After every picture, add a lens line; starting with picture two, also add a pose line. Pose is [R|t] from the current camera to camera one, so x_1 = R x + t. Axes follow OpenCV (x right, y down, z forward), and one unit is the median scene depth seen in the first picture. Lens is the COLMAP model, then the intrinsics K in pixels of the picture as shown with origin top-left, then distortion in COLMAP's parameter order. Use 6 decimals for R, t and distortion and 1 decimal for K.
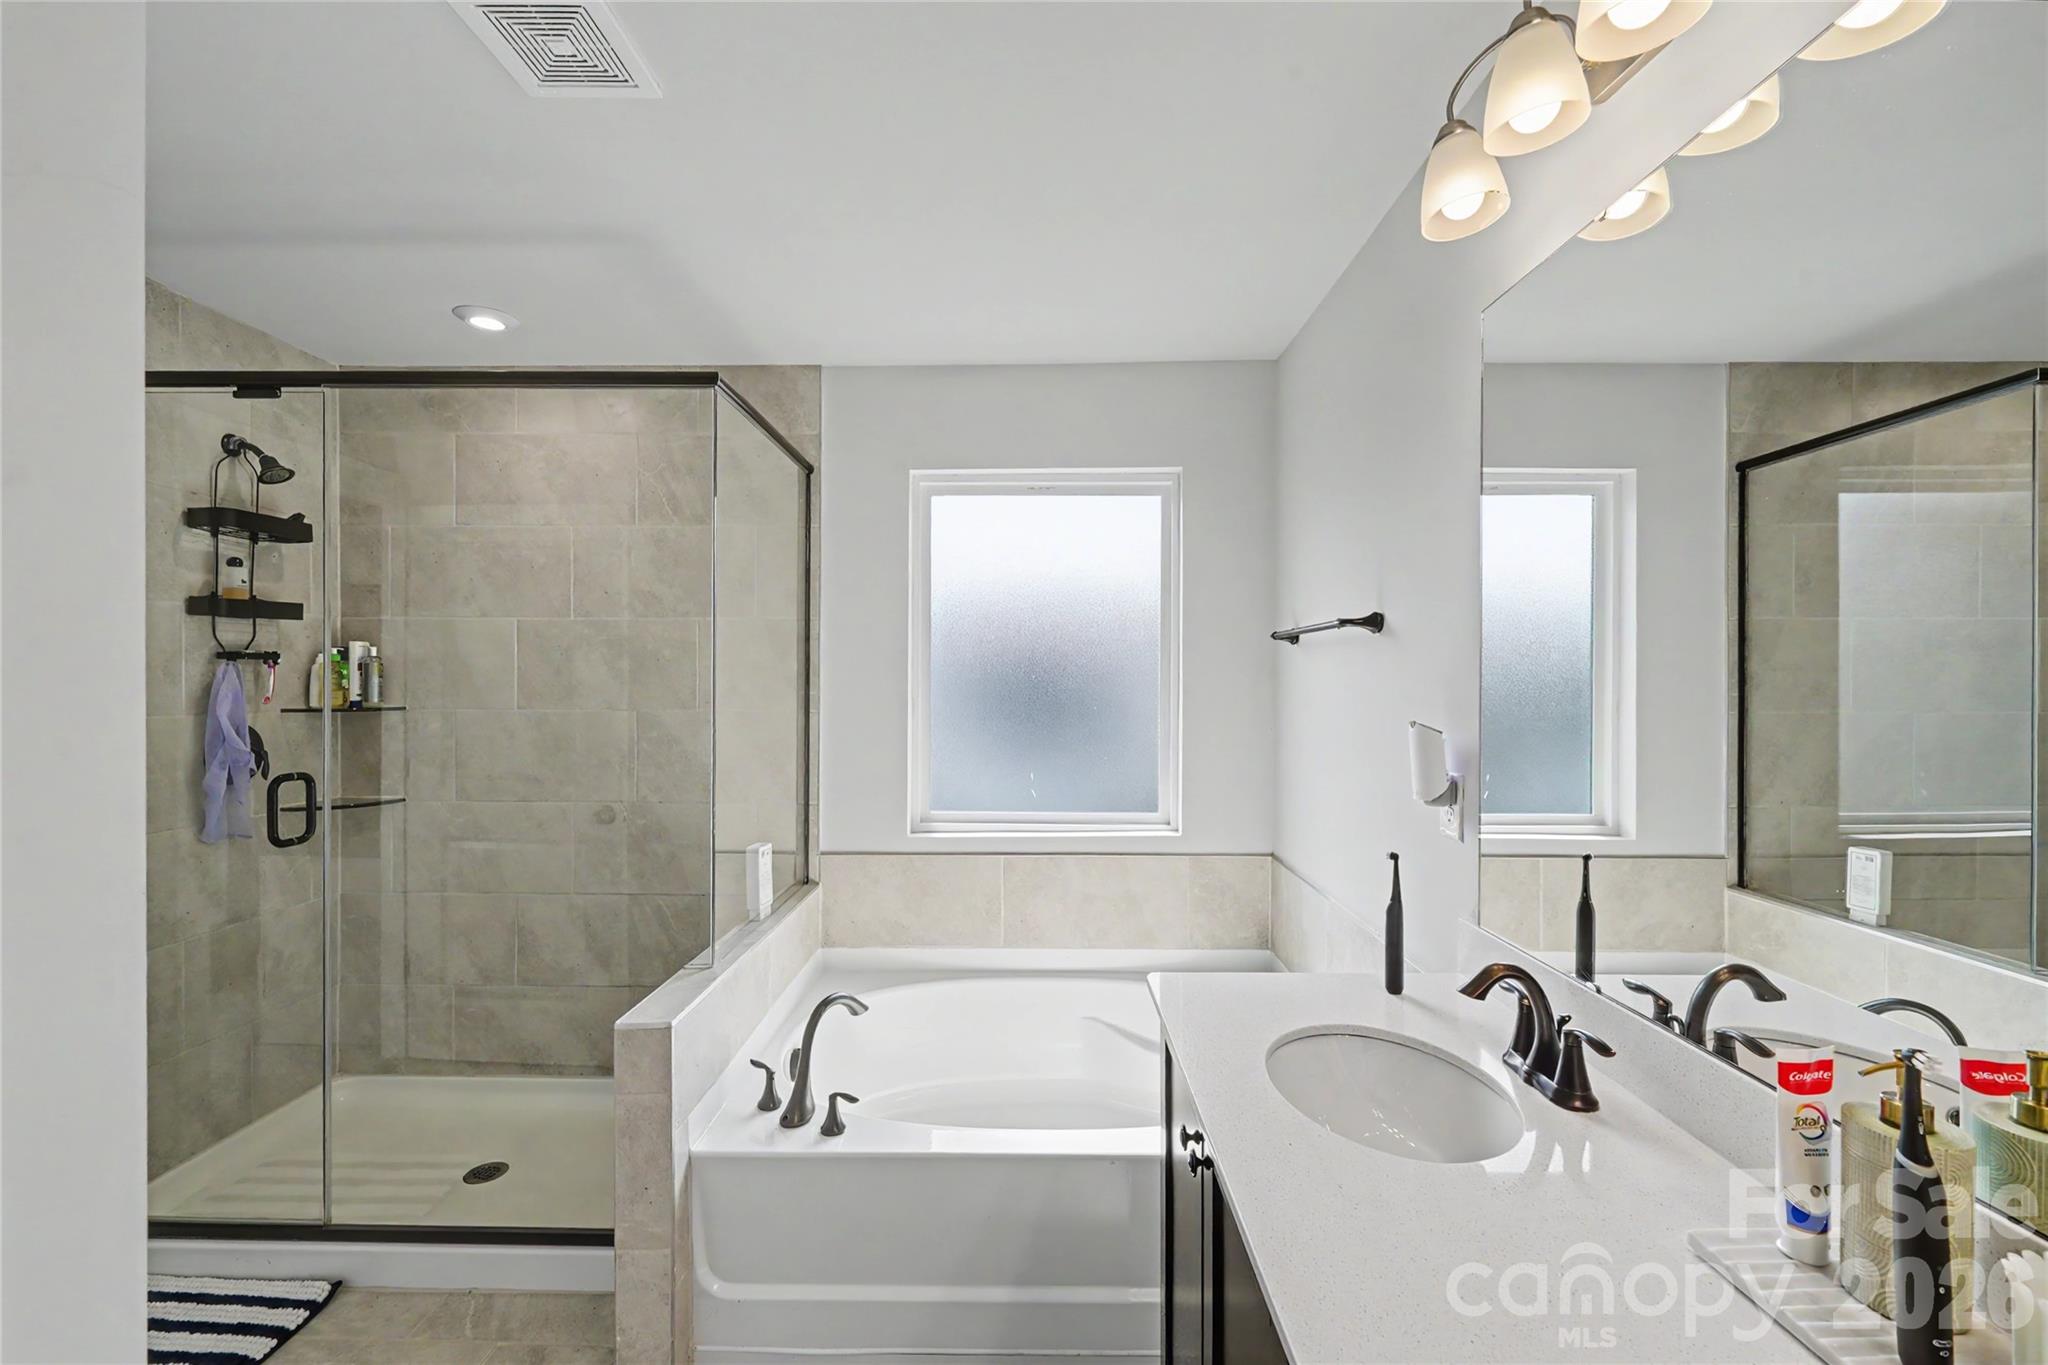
lens RADIAL K [[860.3, 0, 1018.6], [0, 860.3, 694.1], [0, 0, 1]] dist [0.001508, -0.001403]
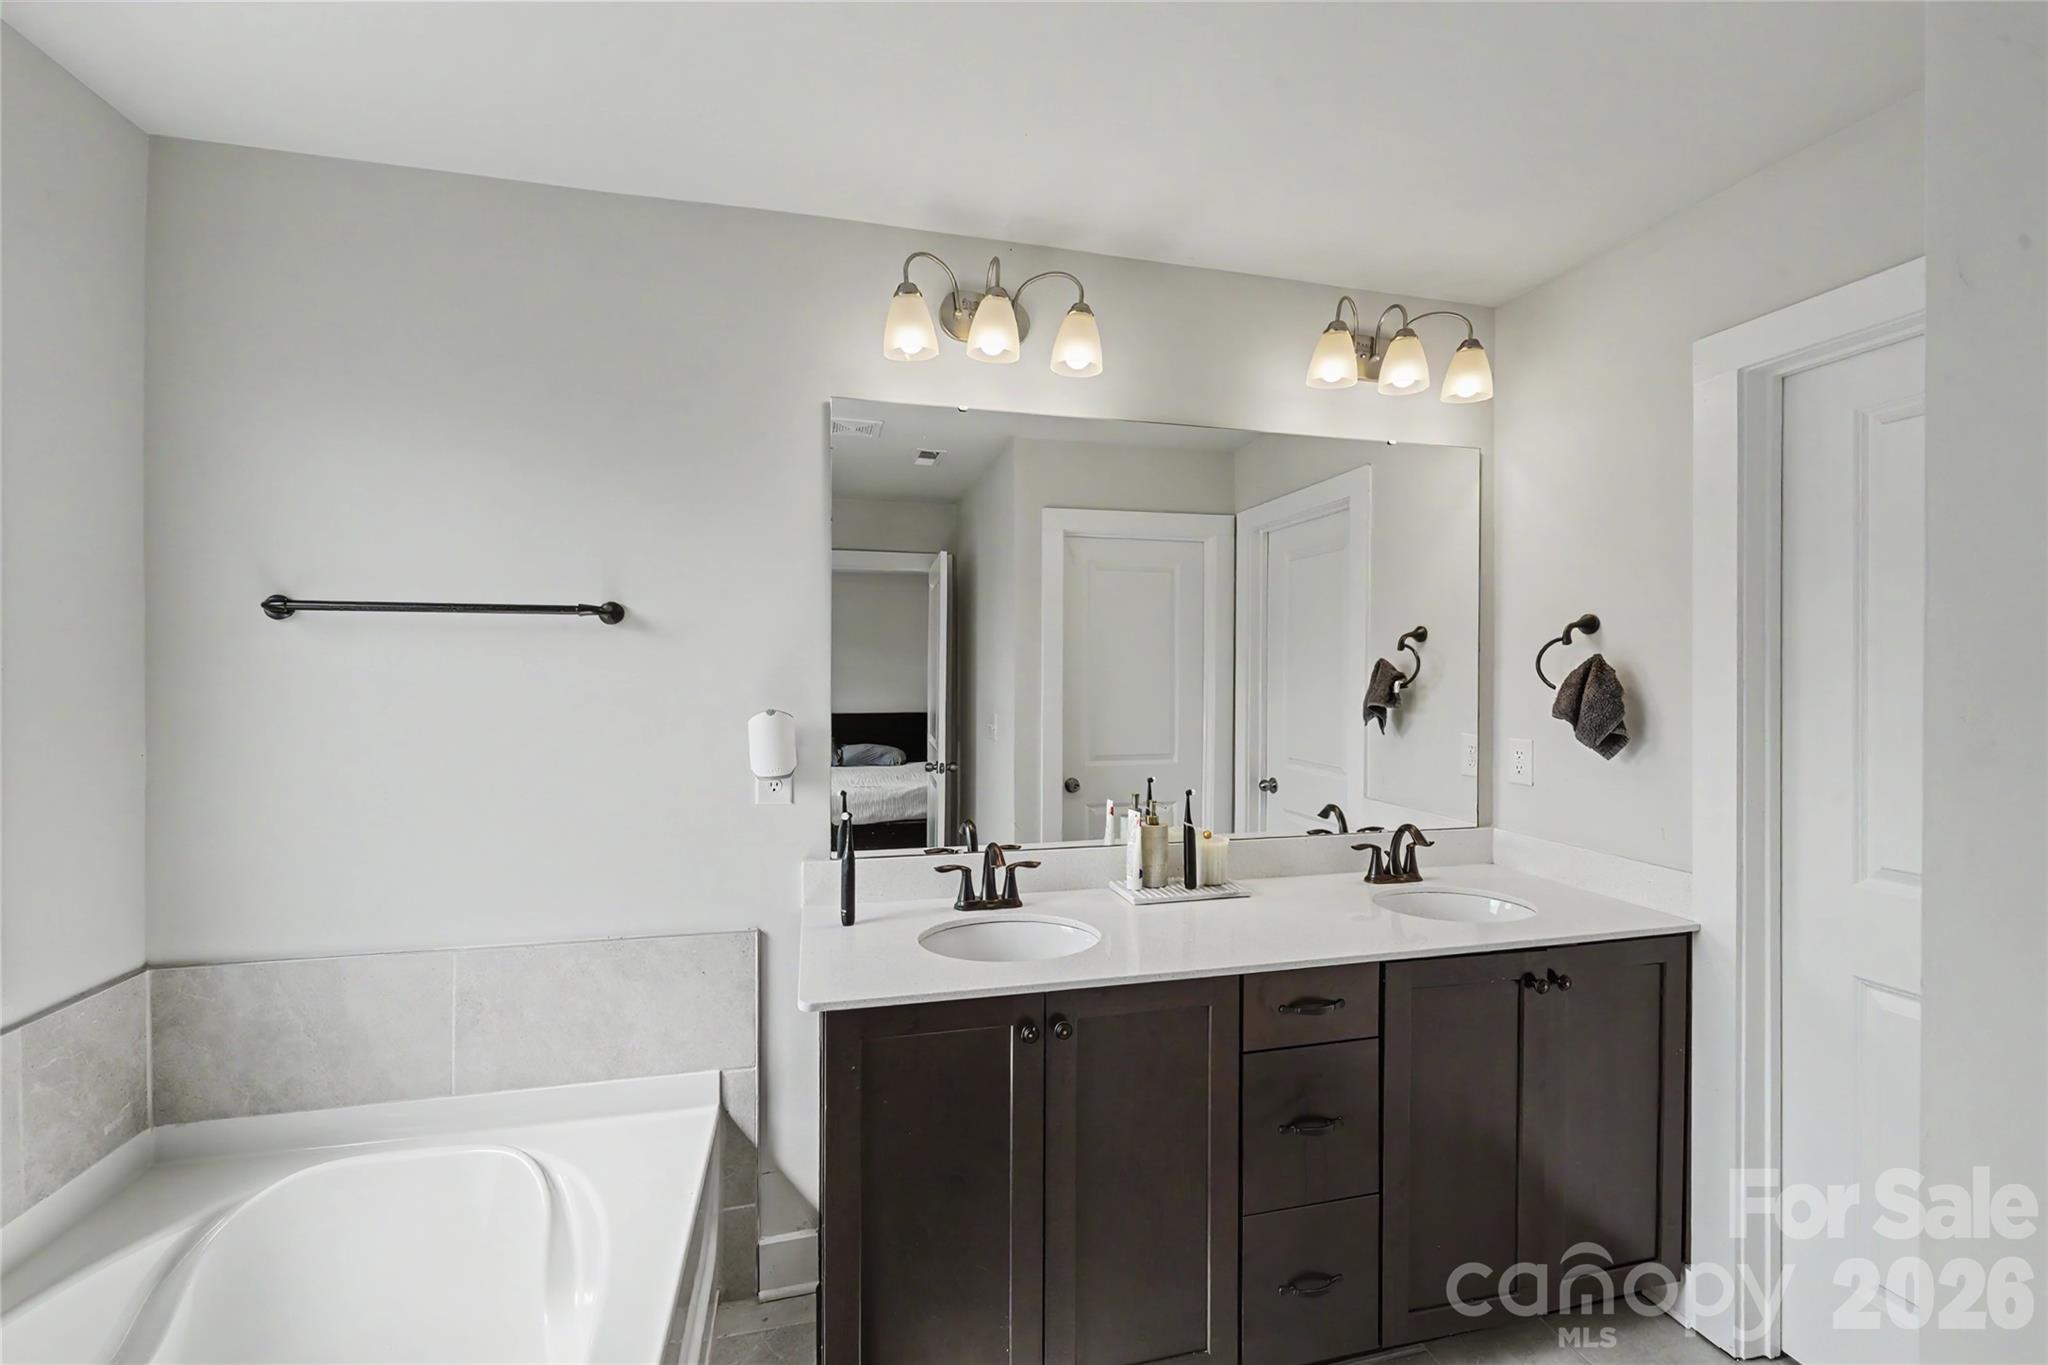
lens RADIAL K [[860.3, 0, 1033.5], [0, 860.3, 676.0], [0, 0, 1]] dist [0.001508, -0.001403]
pose [[-0.272665, -0.005861, 0.962091, -0.427000], [0.010666, 0.999902, 0.009114, -0.011286], [-0.962050, 0.012746, -0.272575, 0.550201]]
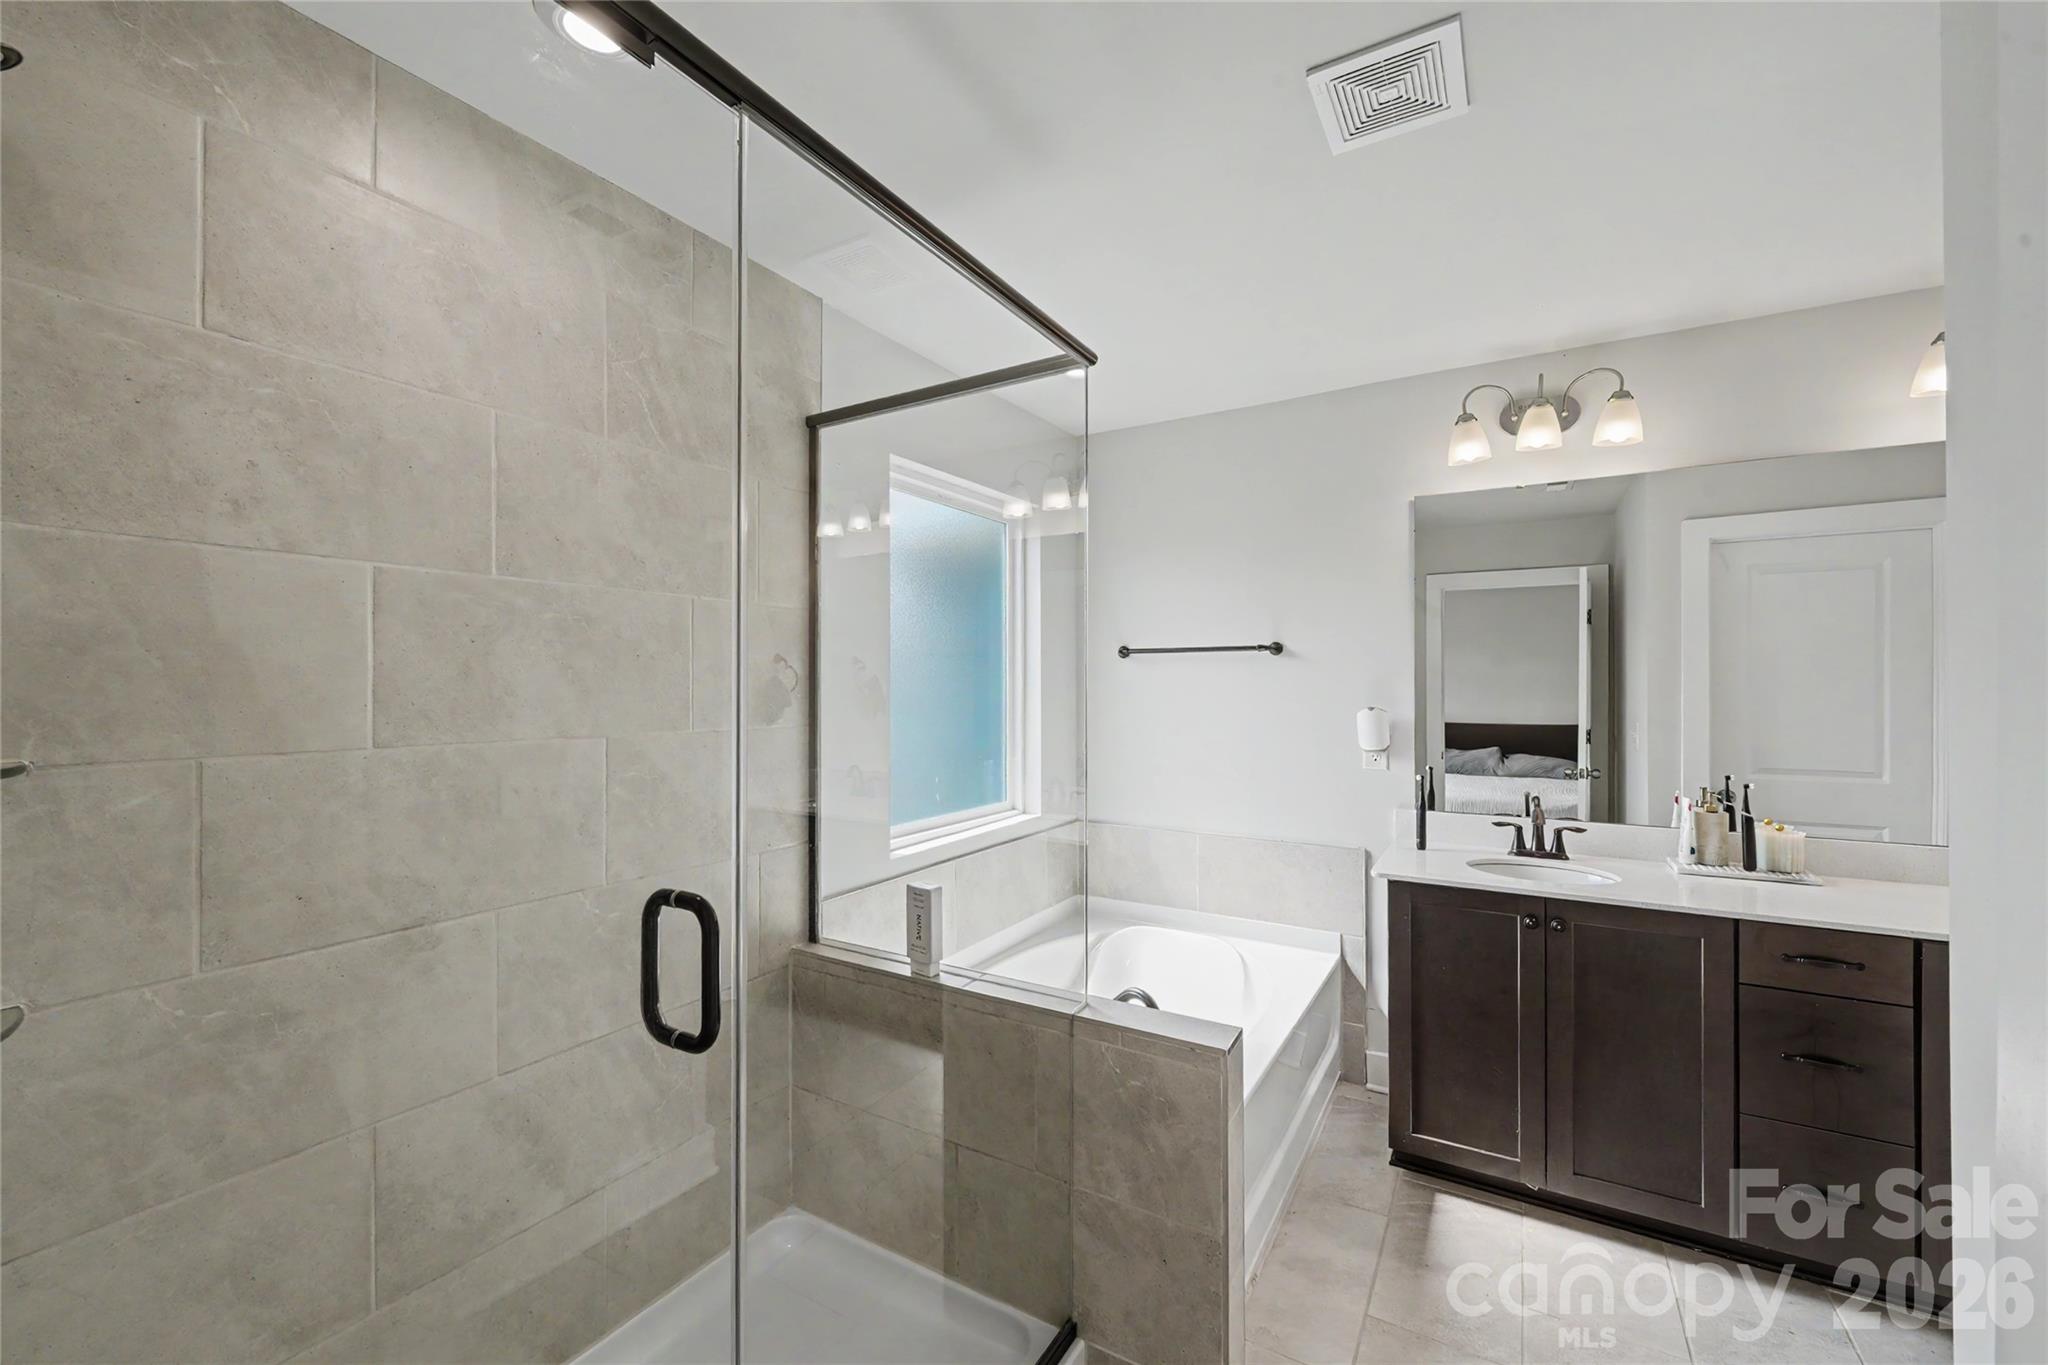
lens RADIAL K [[860.3, 0, 1013.8], [0, 860.3, 690.3], [0, 0, 1]] dist [0.001508, -0.001403]
pose [[0.480110, -0.009842, 0.877153, -0.843961], [0.016466, 0.999862, 0.002207, -0.010854], [-0.877054, 0.013384, 0.480206, 0.445342]]
